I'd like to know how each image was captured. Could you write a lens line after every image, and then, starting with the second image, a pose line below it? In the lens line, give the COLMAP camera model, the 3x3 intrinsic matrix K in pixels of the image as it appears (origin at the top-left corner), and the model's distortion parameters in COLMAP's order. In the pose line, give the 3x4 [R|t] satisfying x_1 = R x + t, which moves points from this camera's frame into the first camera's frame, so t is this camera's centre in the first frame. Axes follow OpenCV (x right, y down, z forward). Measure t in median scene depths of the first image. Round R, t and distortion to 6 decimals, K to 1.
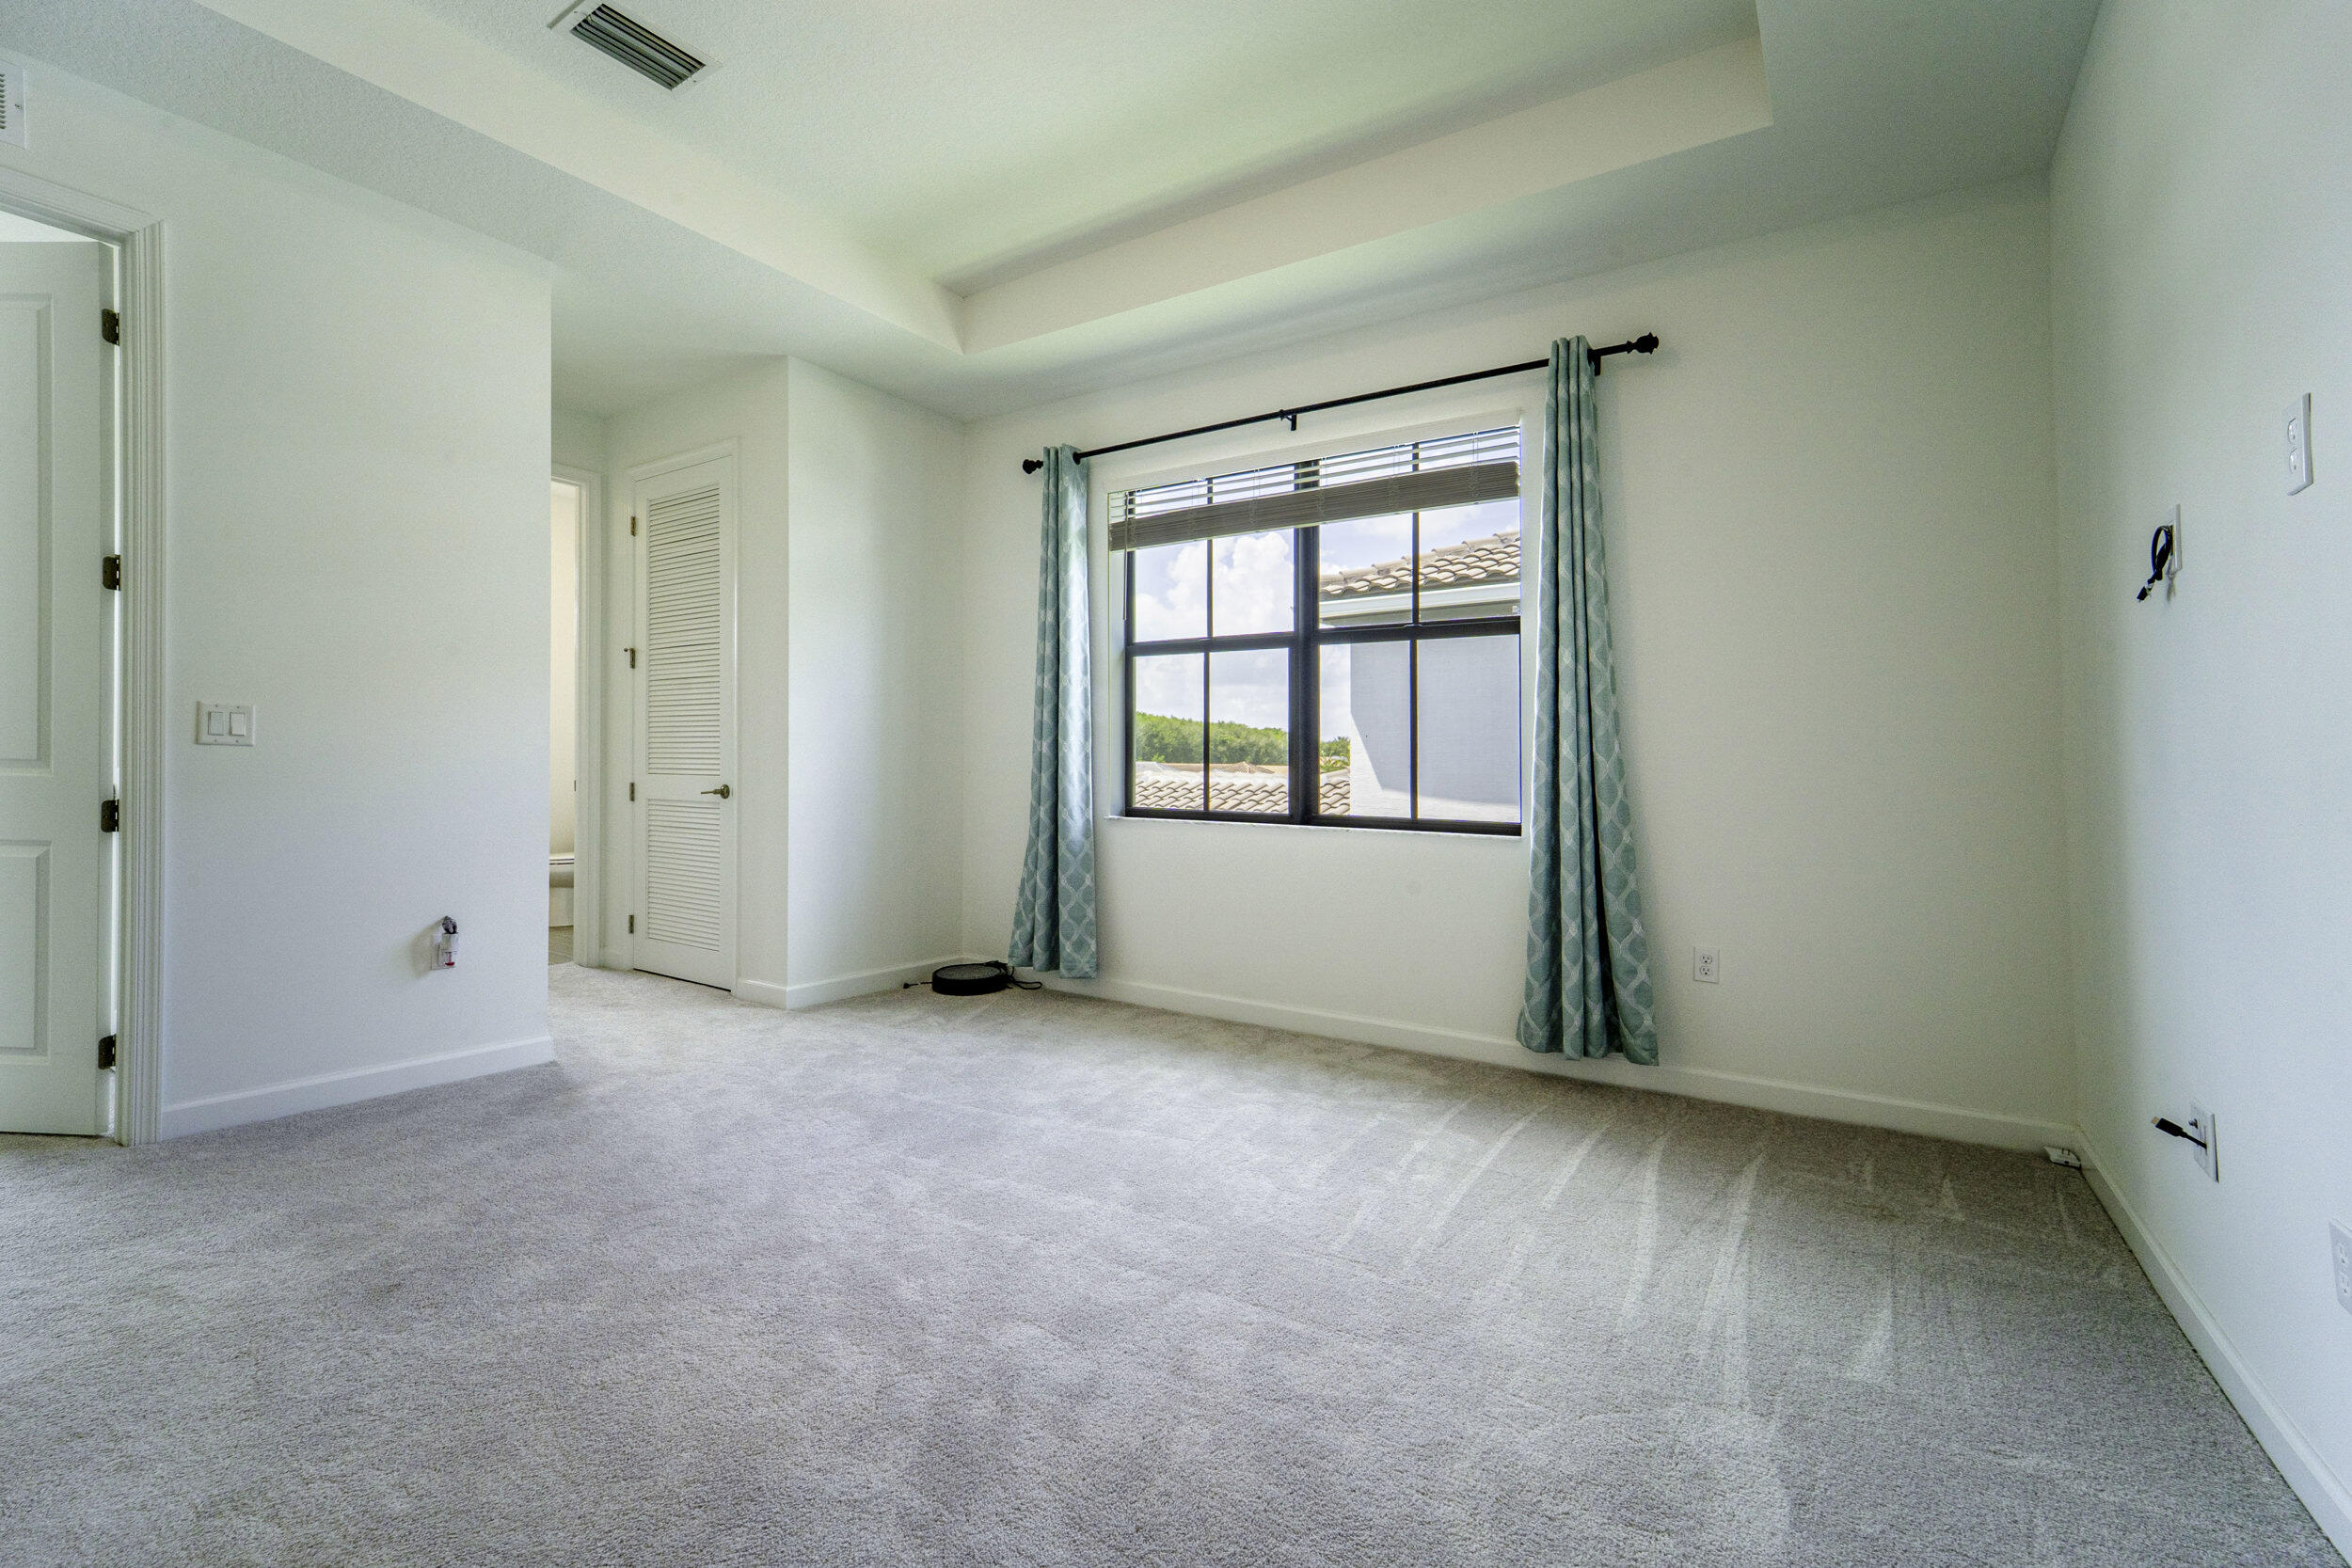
lens RADIAL K [[996.6, 0, 1175.2], [0, 996.6, 789.1], [0, 0, 1]] dist [-0.004842, -0.001858]
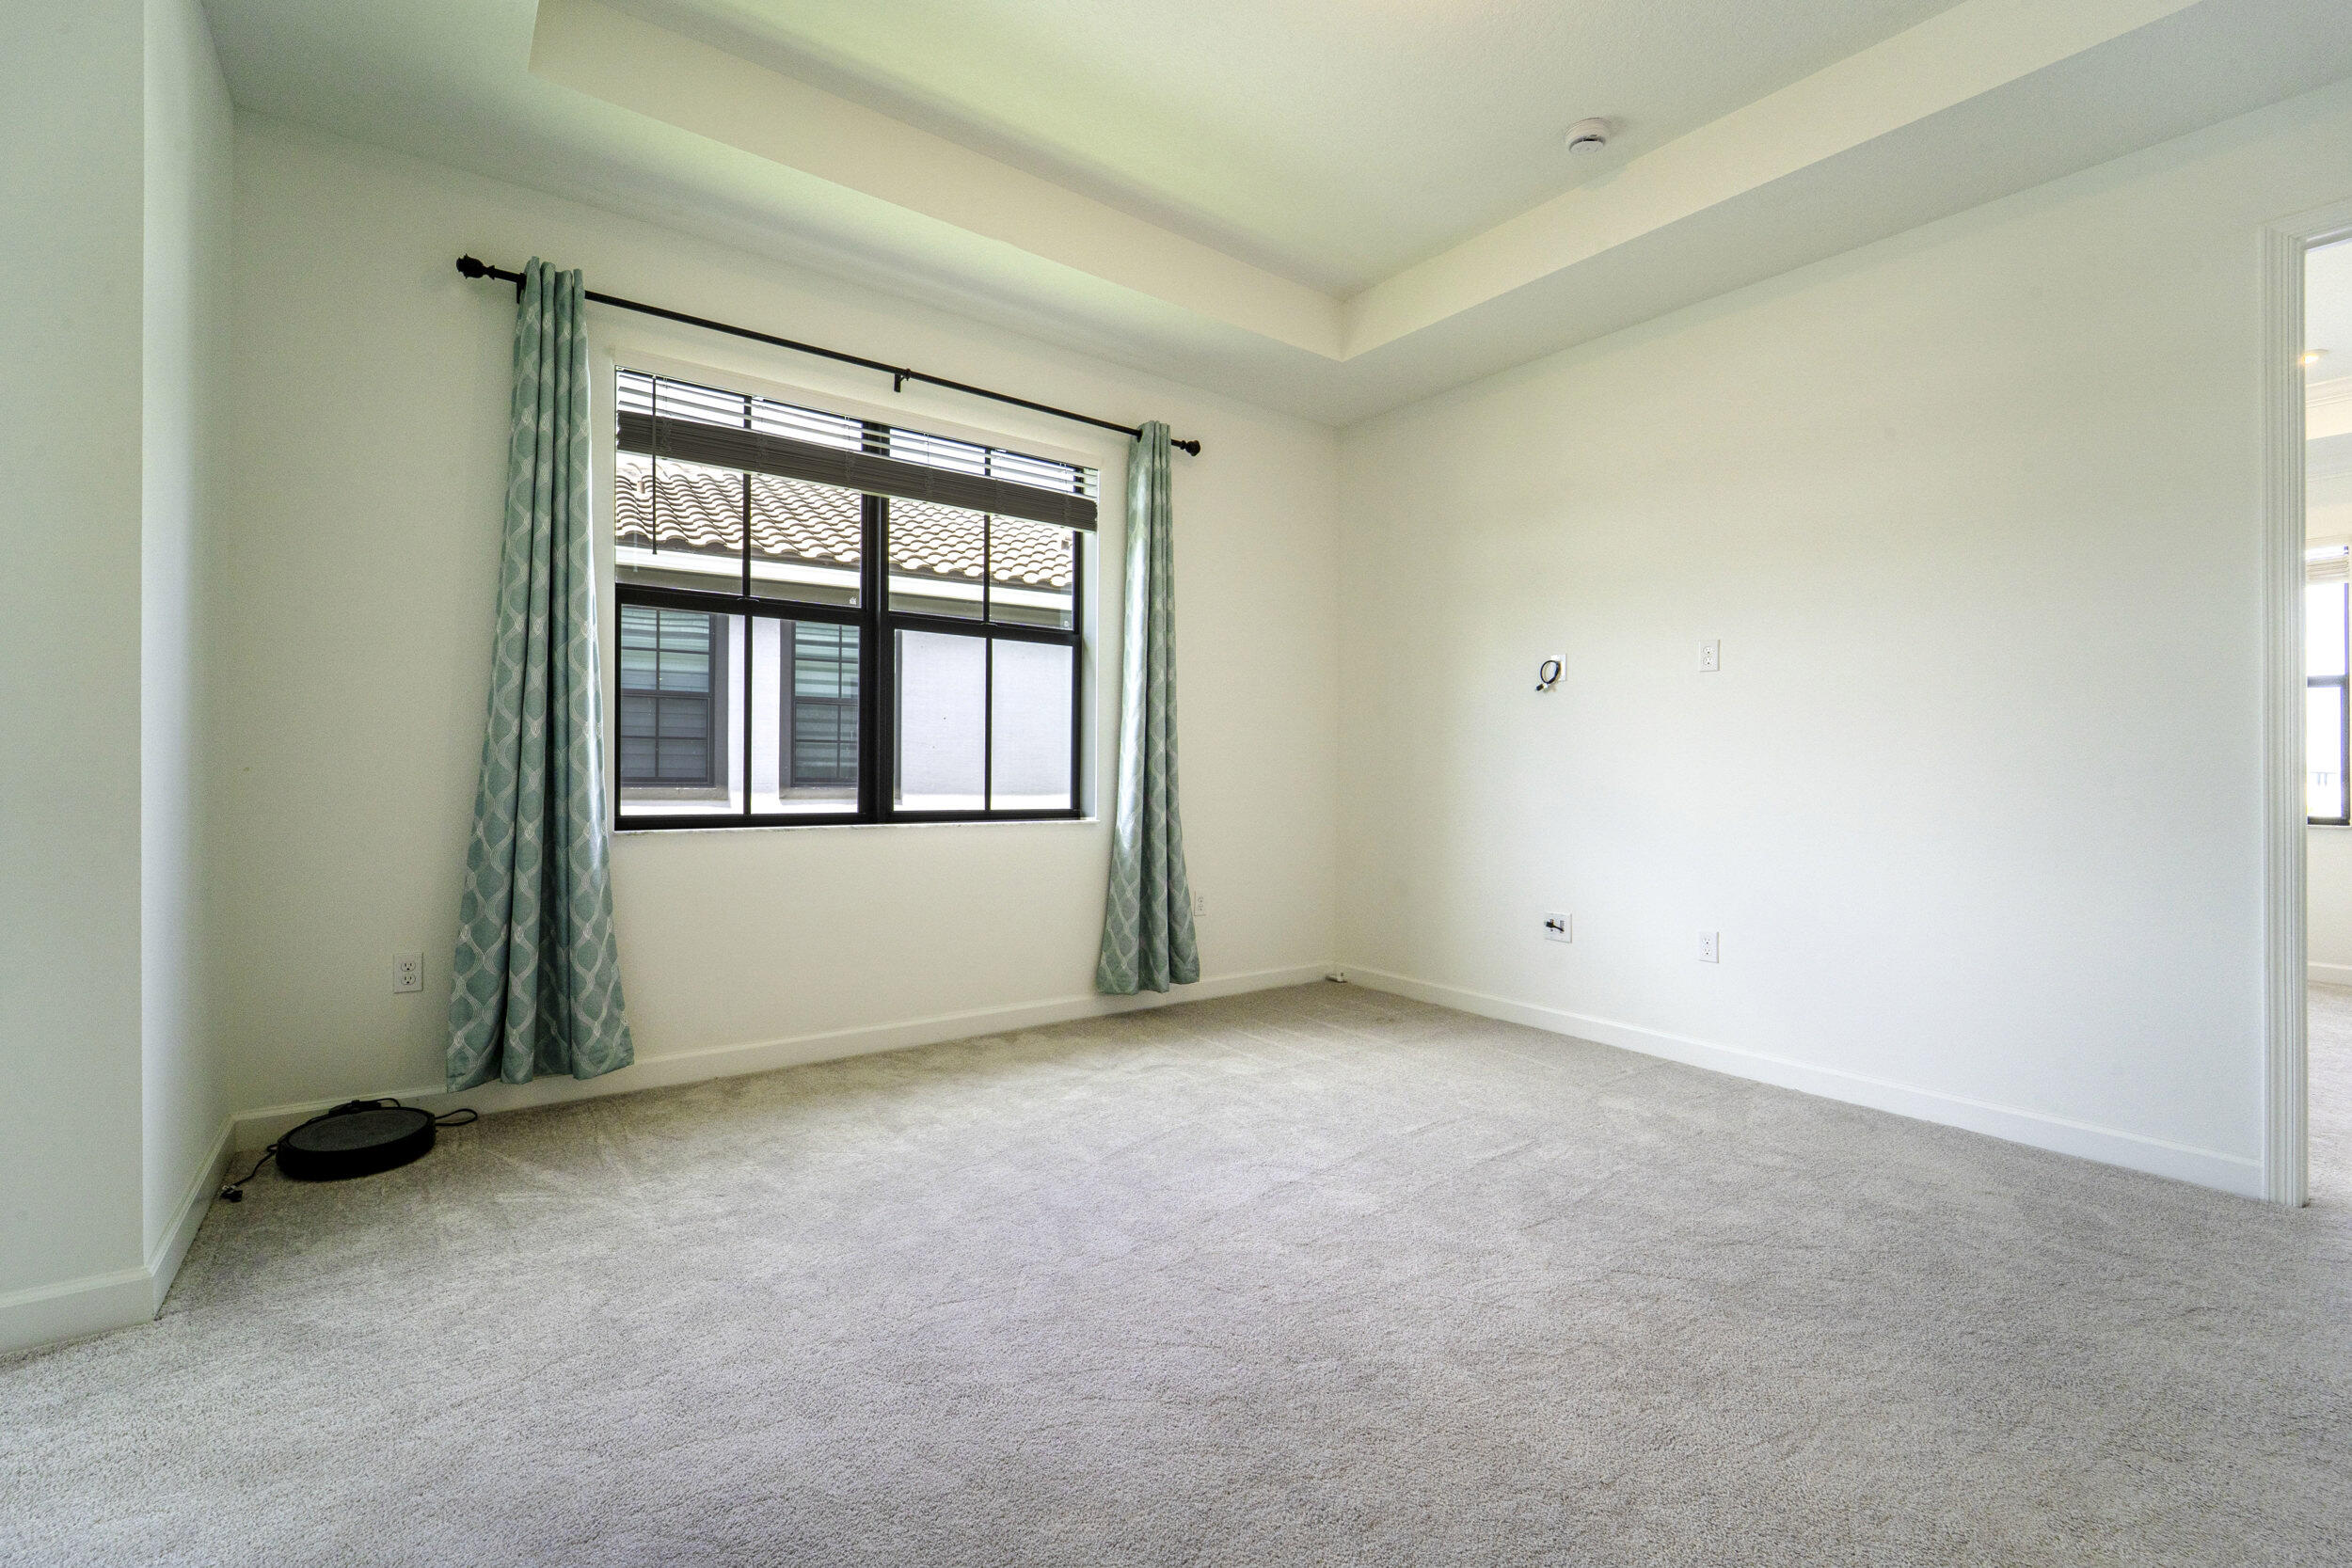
lens RADIAL K [[996.6, 0, 1174.0], [0, 996.6, 777.0], [0, 0, 1]] dist [-0.004842, -0.001858]
pose [[0.366016, -0.017313, 0.930448, -0.646955], [0.009397, 0.999845, 0.014908, -0.018803], [-0.930561, 0.003287, 0.366122, 0.435326]]
